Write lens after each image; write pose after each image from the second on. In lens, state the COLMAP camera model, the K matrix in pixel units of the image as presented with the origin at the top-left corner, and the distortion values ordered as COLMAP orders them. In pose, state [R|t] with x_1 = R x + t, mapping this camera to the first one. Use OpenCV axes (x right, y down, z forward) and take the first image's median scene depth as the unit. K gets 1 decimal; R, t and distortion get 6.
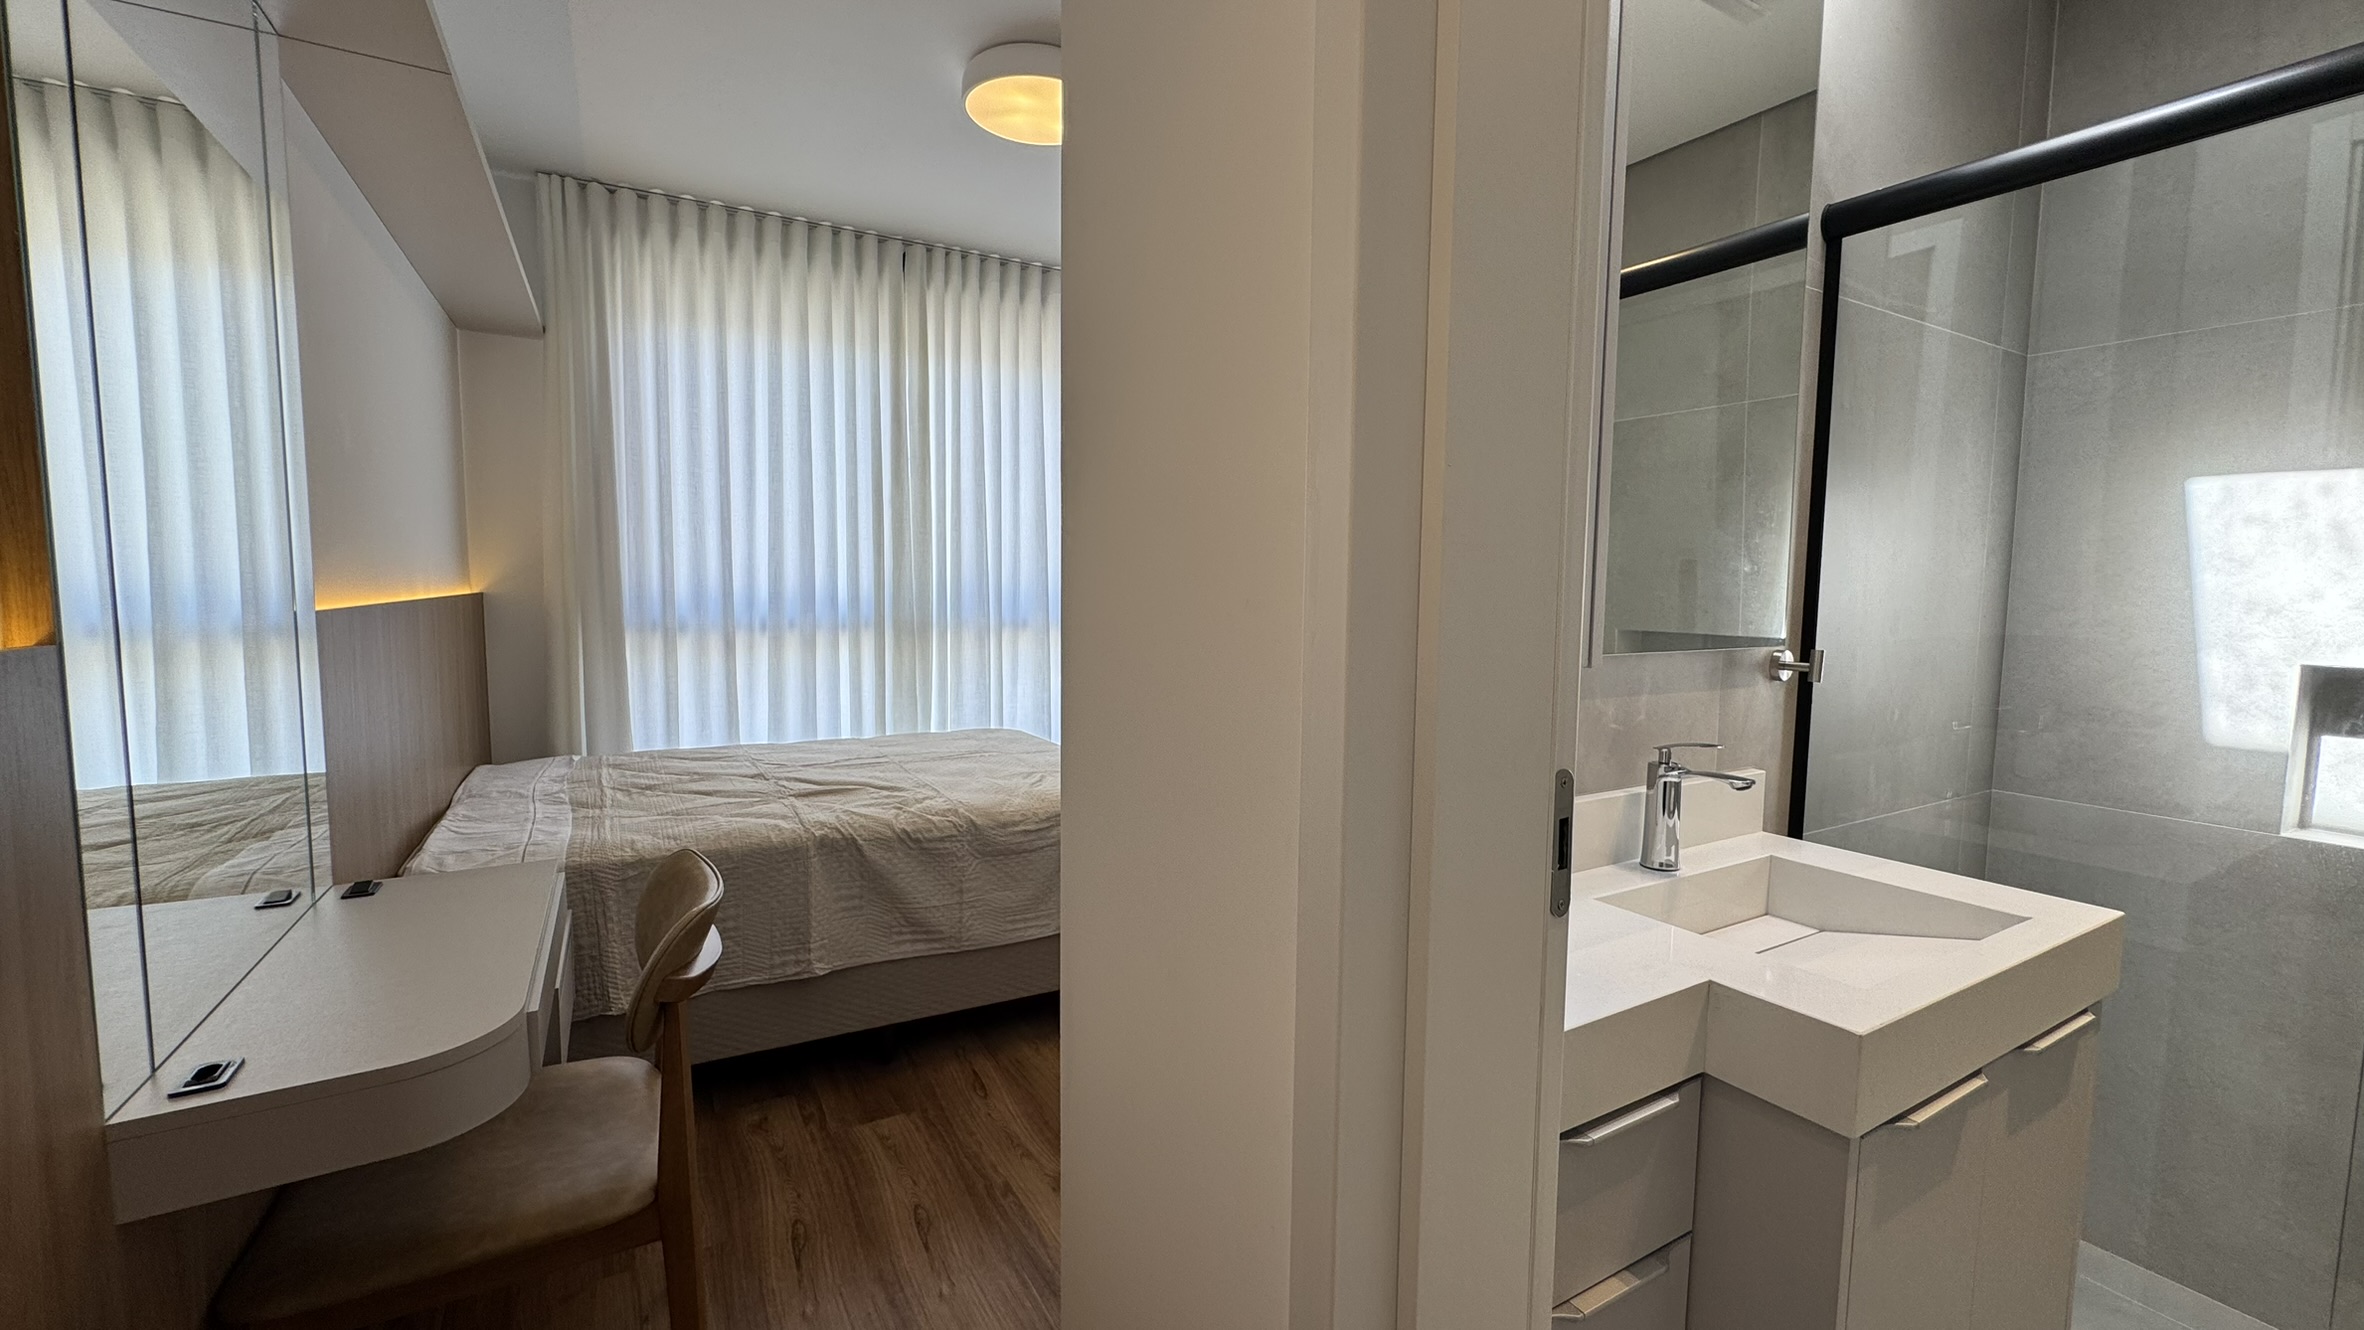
lens RADIAL K [[944.1, 0, 1182.7], [0, 944.1, 662.9], [0, 0, 1]] dist [-0.003418, 0.000574]
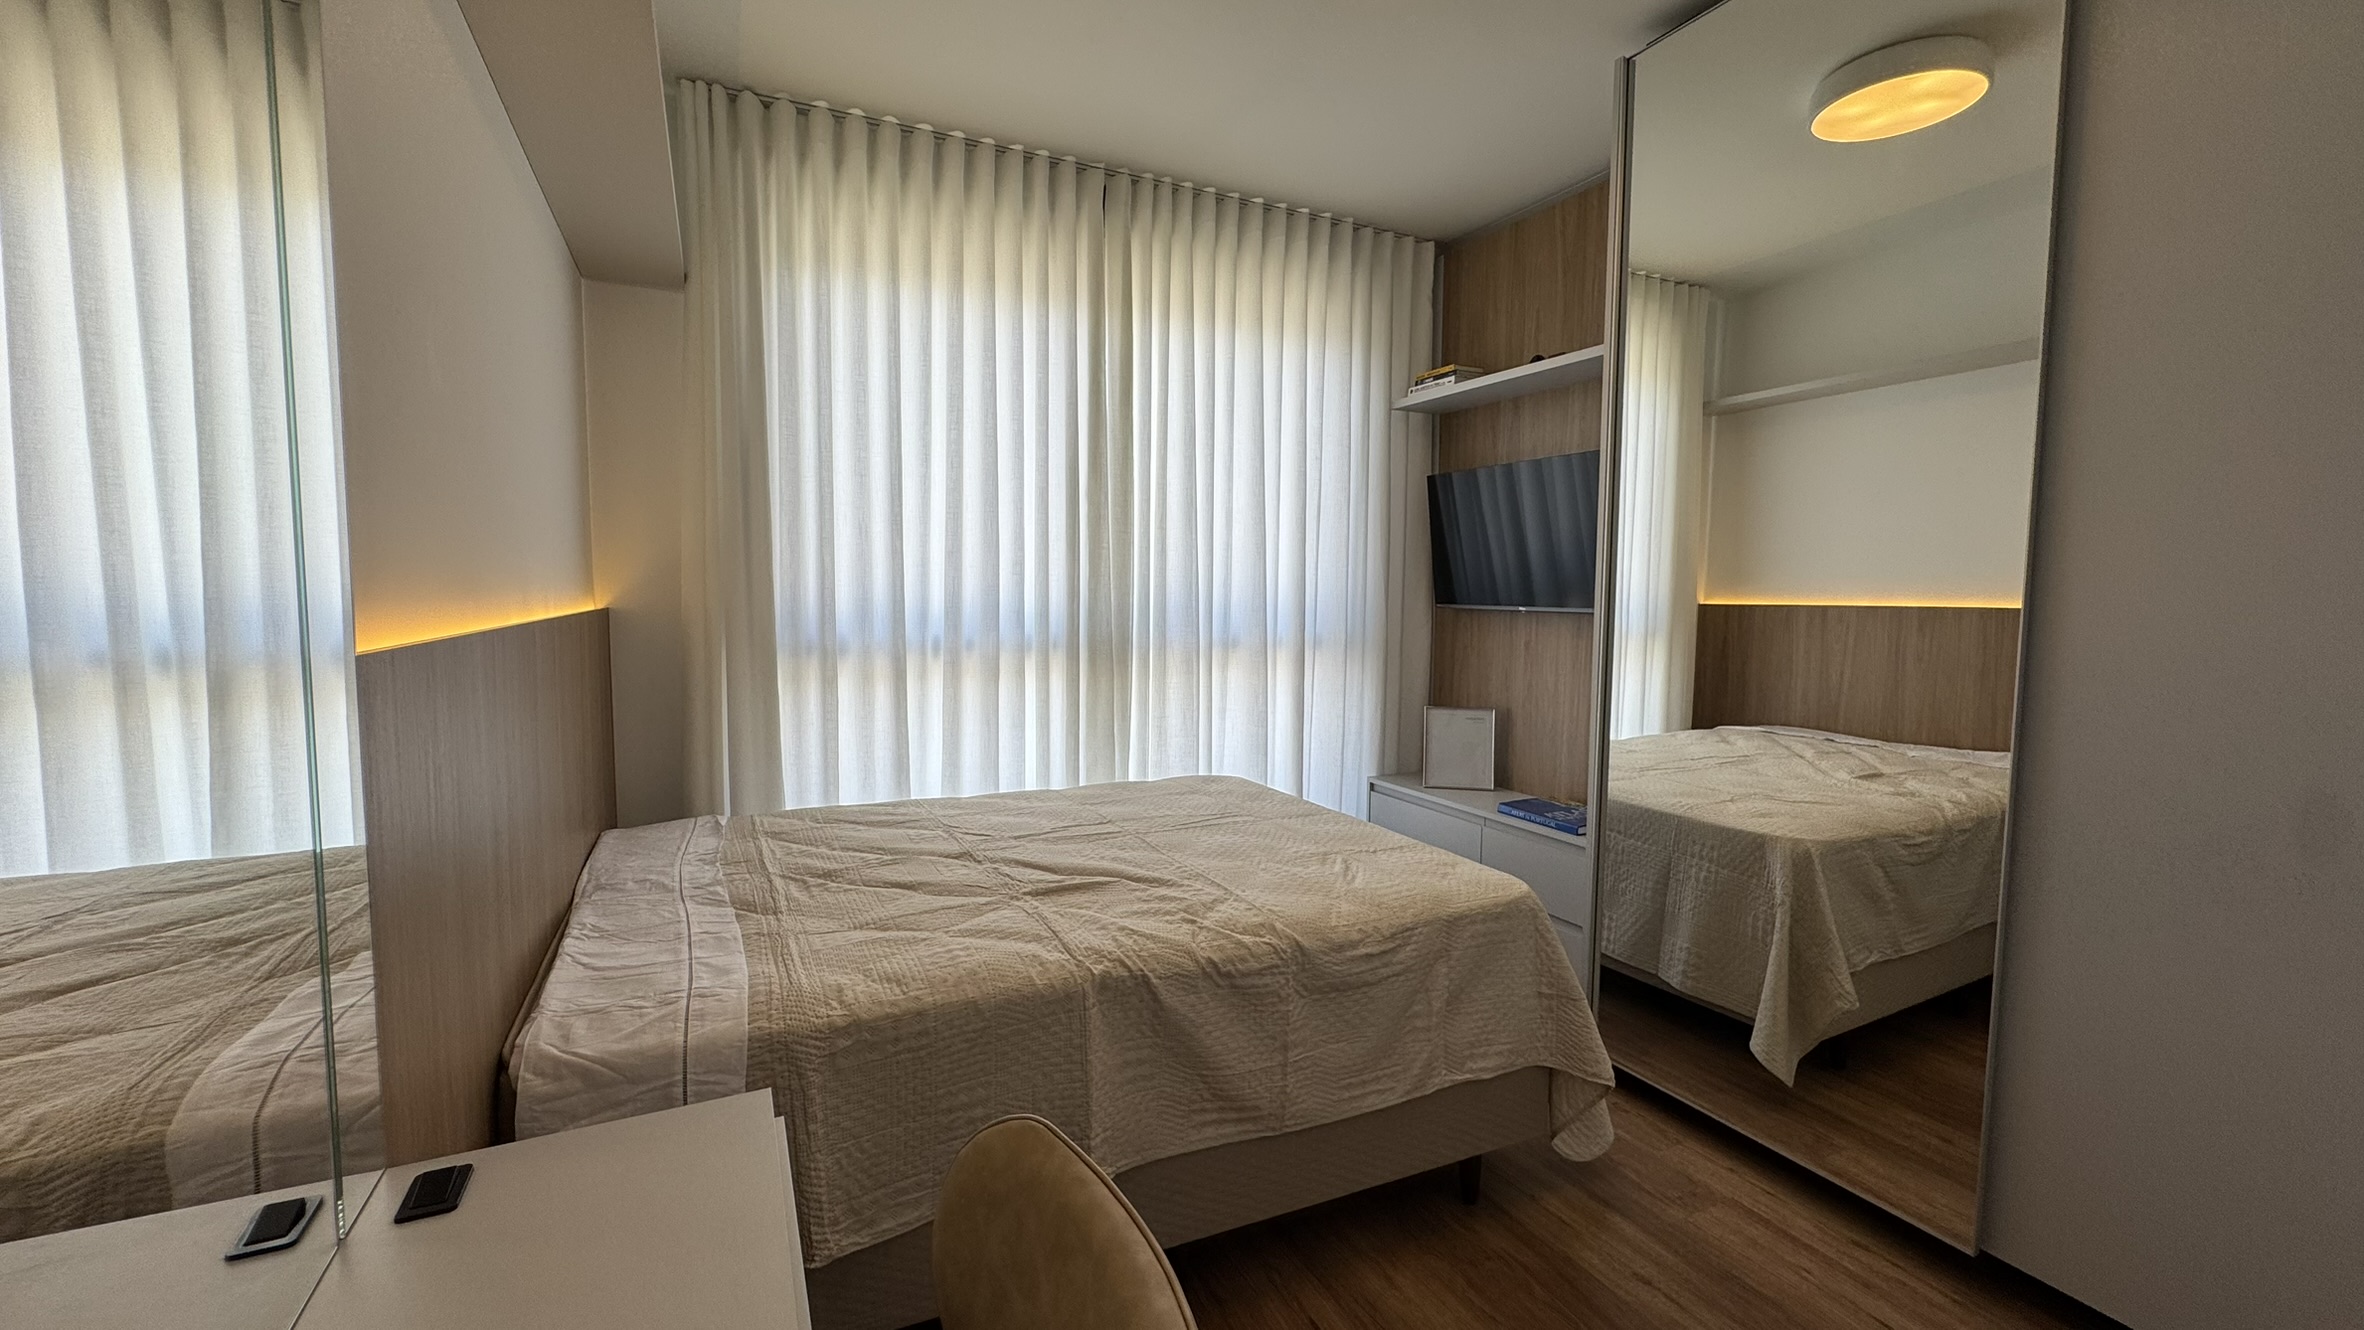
lens RADIAL K [[944.1, 0, 1182.3], [0, 944.1, 663.6], [0, 0, 1]] dist [-0.003418, 0.000574]
pose [[0.997293, 0.002522, -0.073493, -0.257526], [-0.003267, 0.999945, -0.010015, -0.027937], [0.073464, 0.010228, 0.997245, 0.310200]]
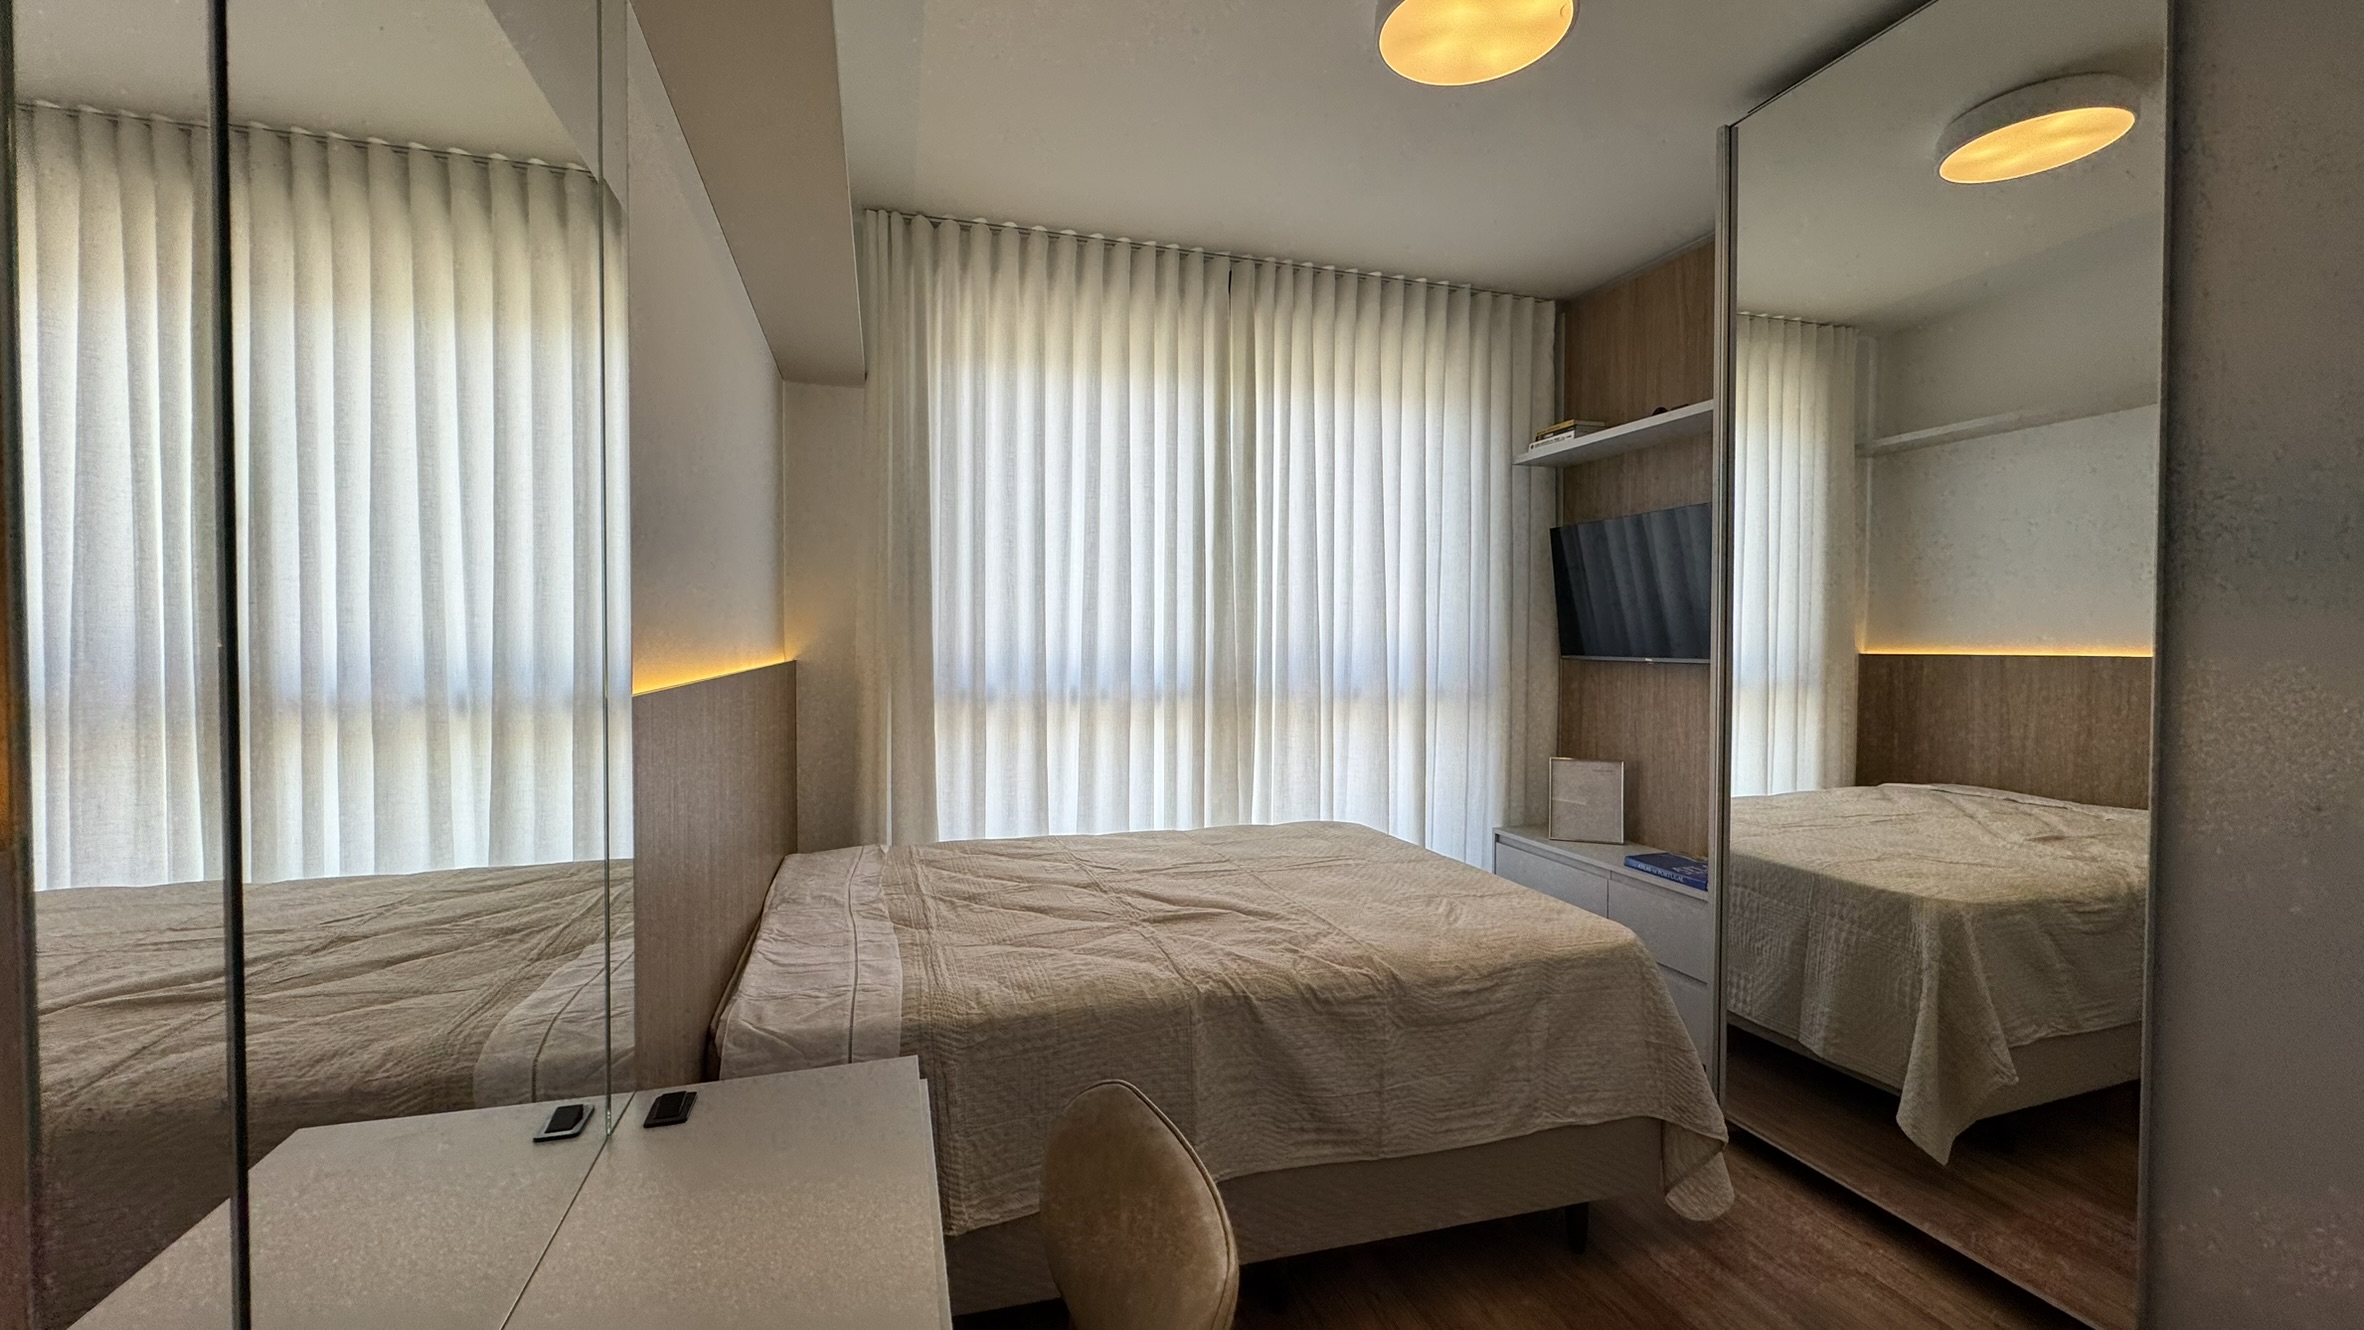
lens RADIAL K [[944.1, 0, 1182.6], [0, 944.1, 665.4], [0, 0, 1]] dist [-0.003418, 0.000574]
pose [[0.974743, -0.002566, -0.223315, -0.219633], [-0.011476, 0.998037, -0.061561, -0.023784], [0.223035, 0.062568, 0.972800, 0.245097]]
